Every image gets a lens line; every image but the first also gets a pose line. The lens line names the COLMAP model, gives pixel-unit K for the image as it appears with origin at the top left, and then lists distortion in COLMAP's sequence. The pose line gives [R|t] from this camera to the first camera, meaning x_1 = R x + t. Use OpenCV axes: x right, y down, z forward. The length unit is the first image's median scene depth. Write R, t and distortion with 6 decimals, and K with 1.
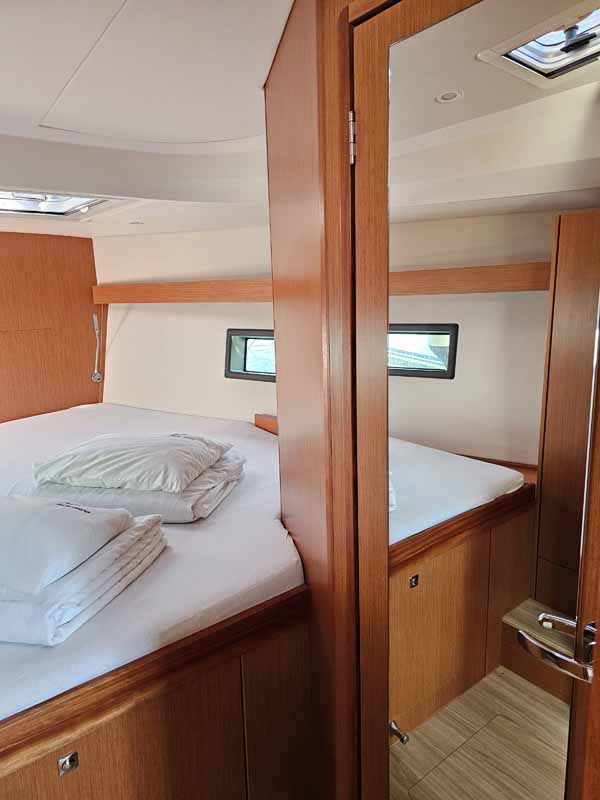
lens RADIAL K [[539.6, 0, 306.2], [0, 539.6, 412.7], [0, 0, 1]] dist [0.075380, -0.068095]
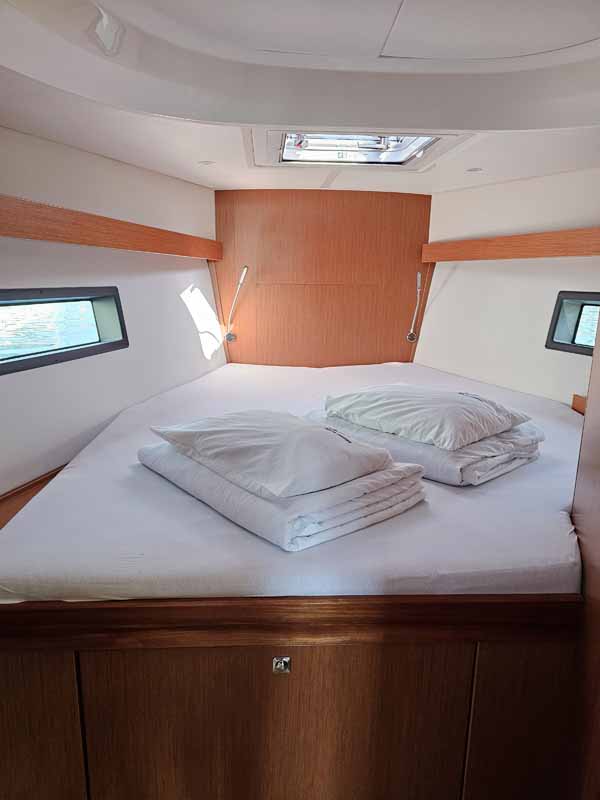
lens RADIAL K [[539.6, 0, 306.2], [0, 539.6, 412.7], [0, 0, 1]] dist [0.075380, -0.068095]
pose [[0.818650, 0.173433, -0.547479, 0.055549], [-0.157895, 0.984543, 0.075785, 0.051431], [0.552160, 0.024403, 0.833381, 0.097121]]
